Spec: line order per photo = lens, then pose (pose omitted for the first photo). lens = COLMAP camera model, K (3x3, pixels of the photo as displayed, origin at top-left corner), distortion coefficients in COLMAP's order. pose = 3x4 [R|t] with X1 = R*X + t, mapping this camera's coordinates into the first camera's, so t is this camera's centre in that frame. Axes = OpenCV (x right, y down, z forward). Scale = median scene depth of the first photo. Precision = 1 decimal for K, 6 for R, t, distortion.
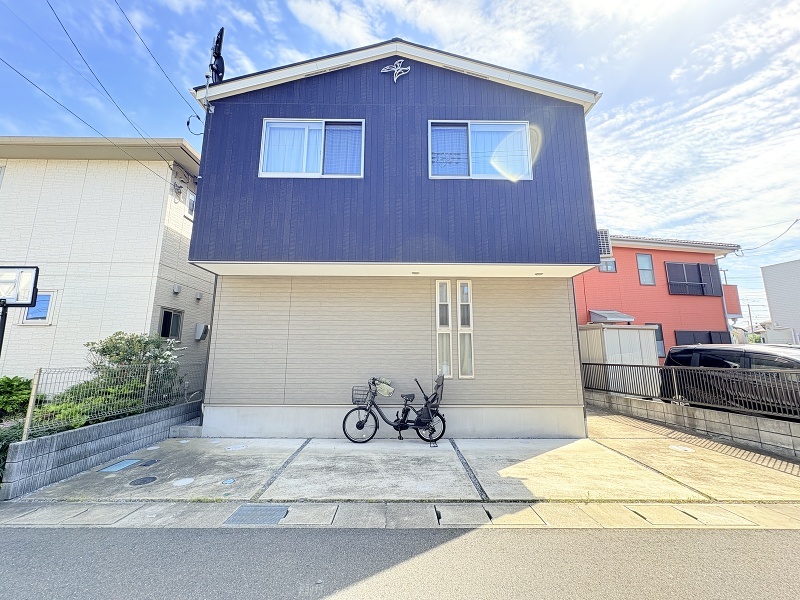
lens RADIAL K [[317.7, 0, 399.0], [0, 317.7, 297.7], [0, 0, 1]] dist [-0.000147, 0.000388]
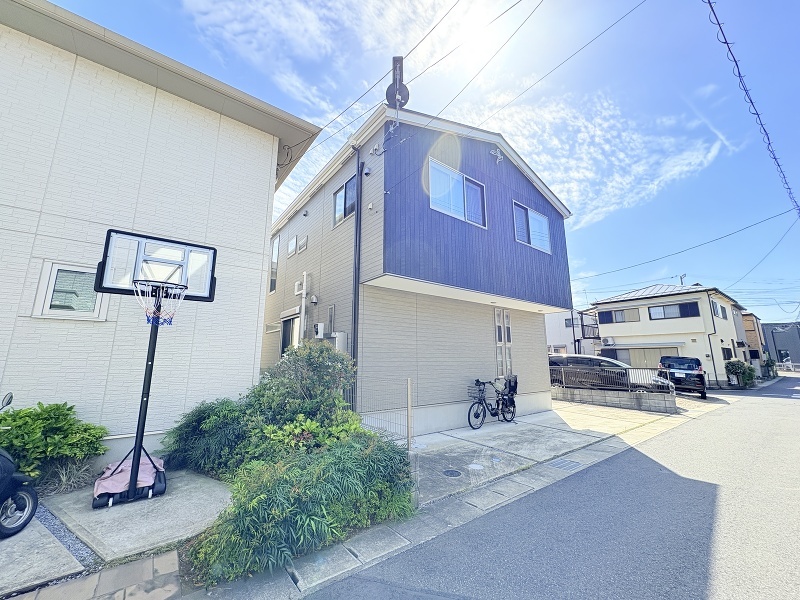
lens RADIAL K [[317.7, 0, 399.0], [0, 317.7, 297.7], [0, 0, 1]] dist [-0.000147, 0.000388]
pose [[0.798895, 0.110237, 0.591283, -1.263564], [-0.101770, 0.993661, -0.047752, 0.010767], [-0.592799, -0.022026, 0.805049, 0.143843]]
